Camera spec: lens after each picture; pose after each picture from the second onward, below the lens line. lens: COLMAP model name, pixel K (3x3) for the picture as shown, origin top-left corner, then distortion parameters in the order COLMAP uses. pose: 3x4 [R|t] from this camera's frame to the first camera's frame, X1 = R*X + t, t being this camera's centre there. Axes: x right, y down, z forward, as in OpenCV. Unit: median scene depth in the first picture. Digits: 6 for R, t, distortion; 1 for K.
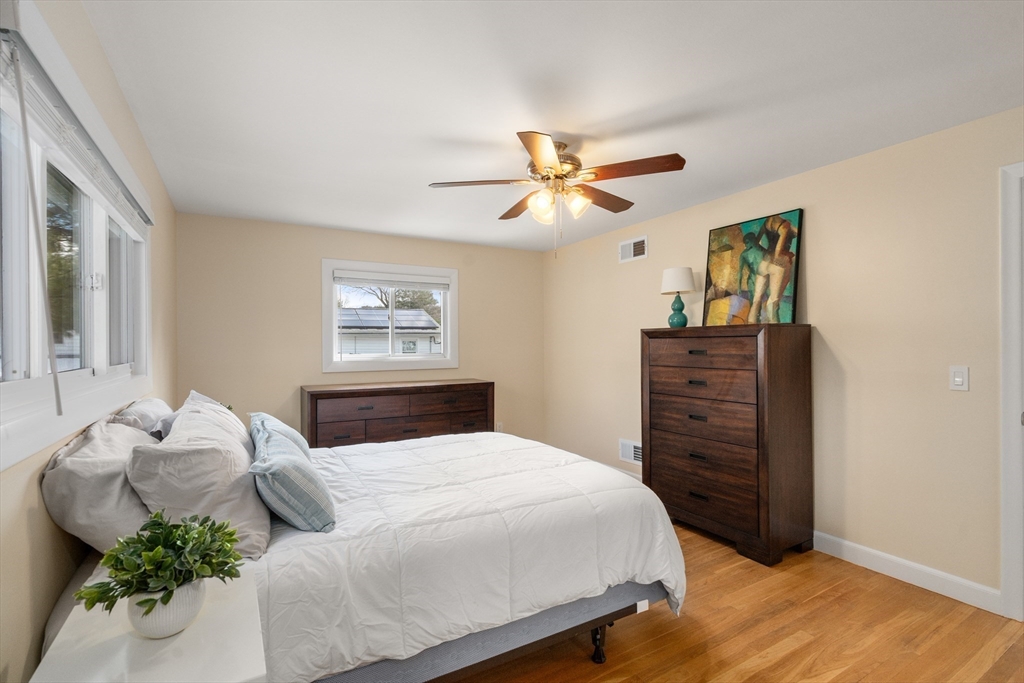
lens RADIAL K [[472.9, 0, 514.0], [0, 472.9, 344.1], [0, 0, 1]] dist [-0.001654, -0.000733]
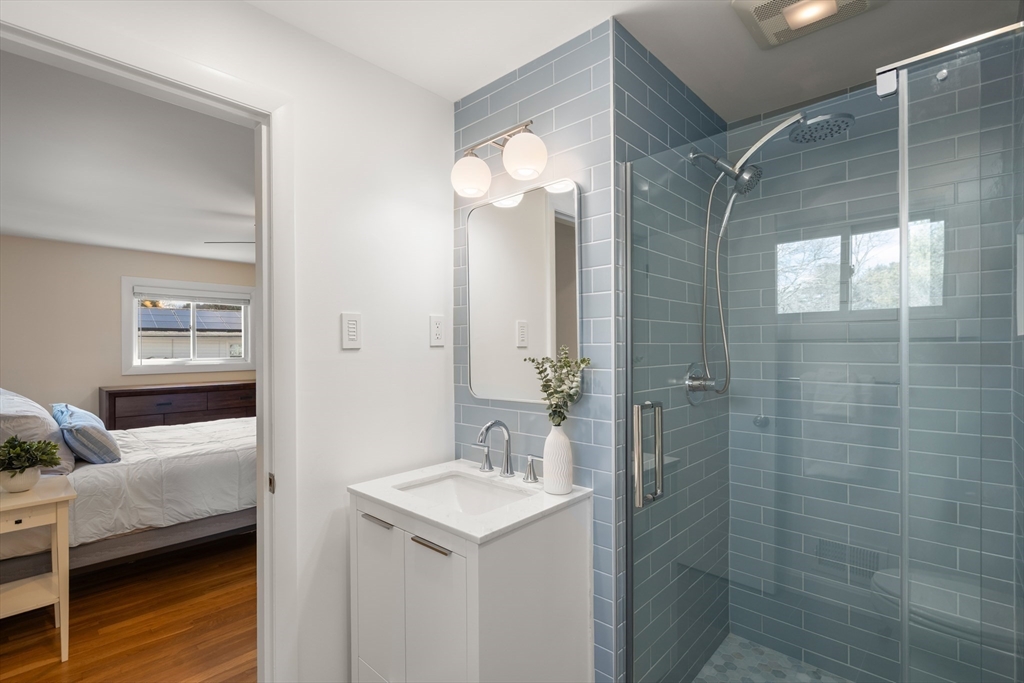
lens RADIAL K [[472.9, 0, 508.2], [0, 472.9, 345.7], [0, 0, 1]] dist [-0.001654, -0.000733]
pose [[0.959395, 0.001008, 0.282063, 0.498044], [-0.000506, 0.999998, -0.001851, -0.028903], [-0.282064, 0.001633, 0.959394, -1.060862]]
